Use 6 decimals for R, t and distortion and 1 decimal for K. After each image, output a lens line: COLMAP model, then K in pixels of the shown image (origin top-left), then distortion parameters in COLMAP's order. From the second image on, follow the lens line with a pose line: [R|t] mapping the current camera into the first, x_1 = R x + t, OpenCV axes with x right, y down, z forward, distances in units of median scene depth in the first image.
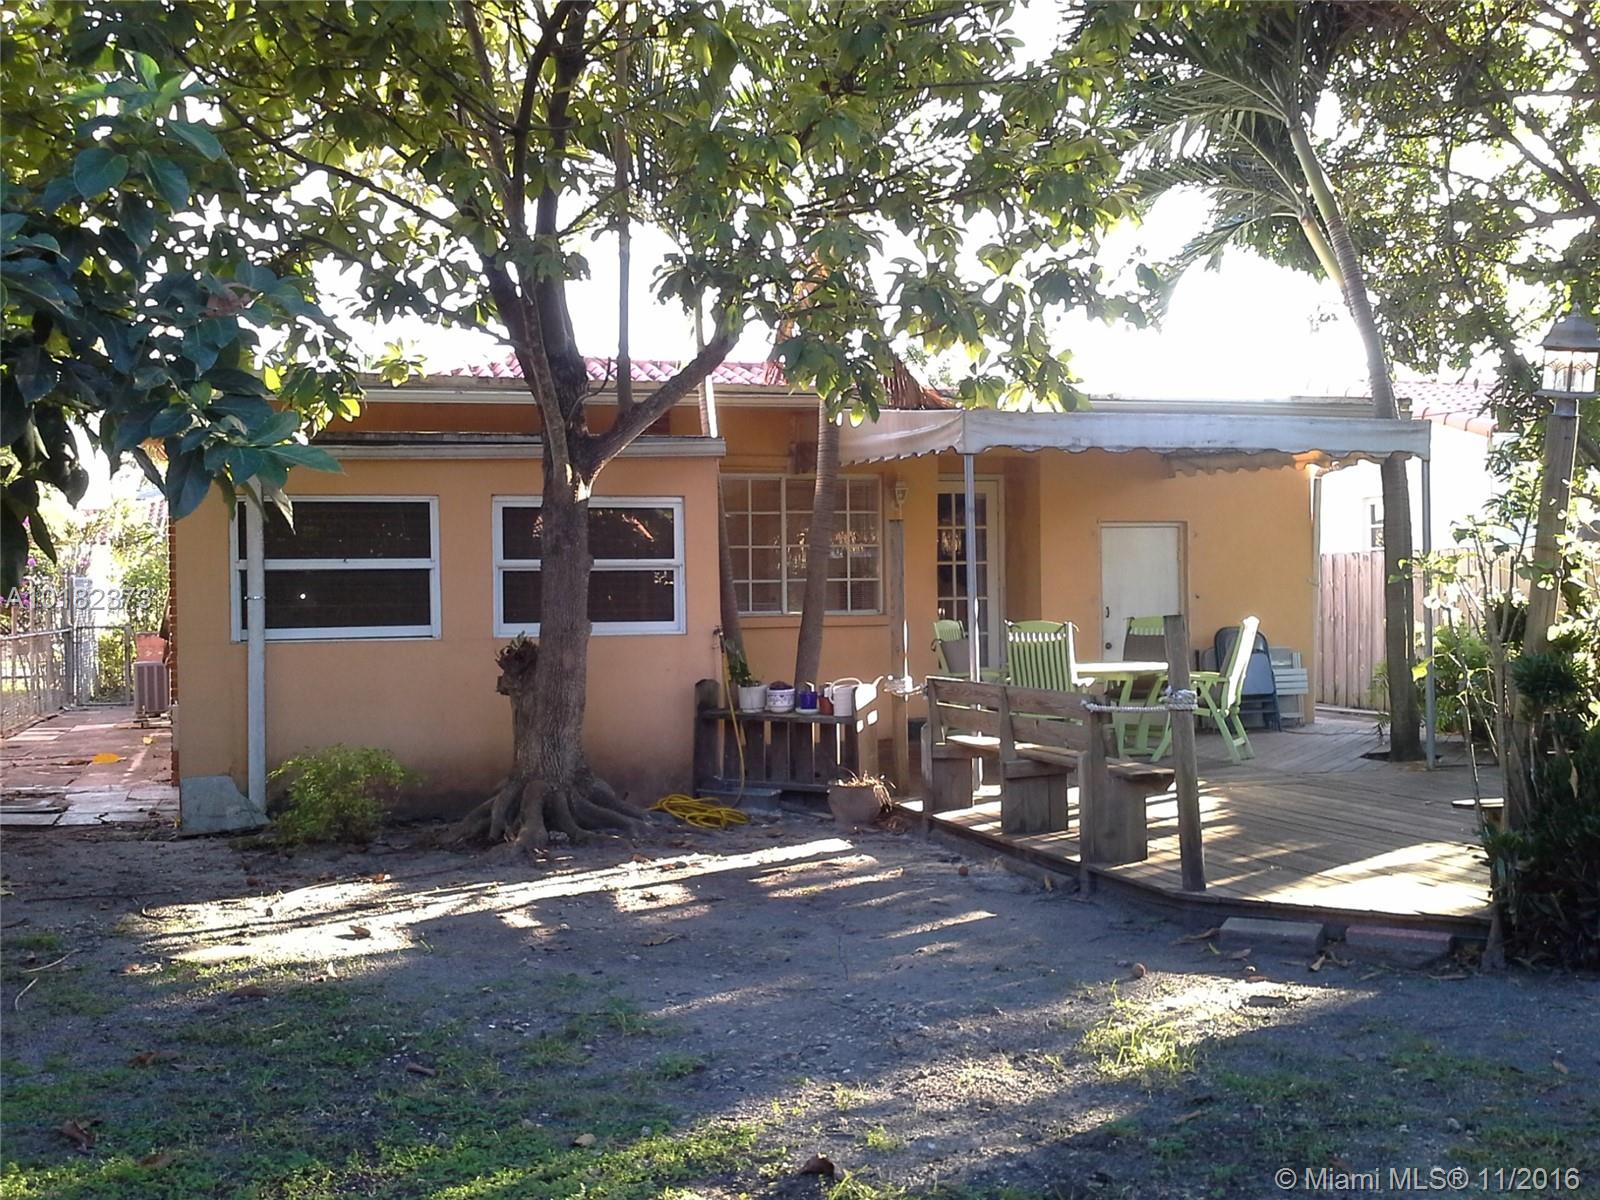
lens RADIAL K [[1722.8, 0, 800.0], [0, 1722.8, 600.0], [0, 0, 1]] dist [0.047266, -0.192998]
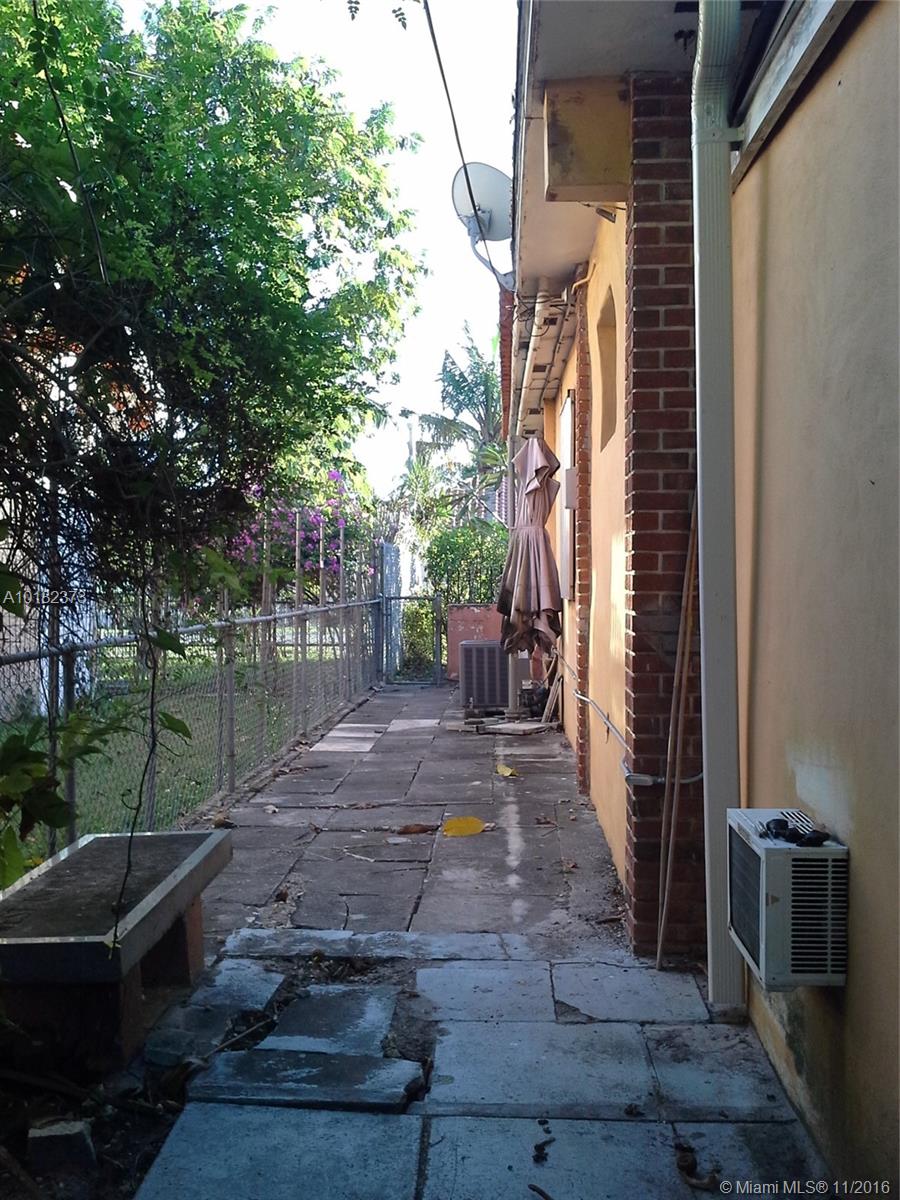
lens RADIAL K [[1292.1, 0, 449.4], [0, 1292.1, 598.9], [0, 0, 1]] dist [0.047266, -0.192998]
pose [[0.945450, 0.018603, -0.325235, -0.153106], [-0.014169, 0.999772, 0.015998, 0.004673], [0.325458, -0.010517, 0.945498, 0.337894]]
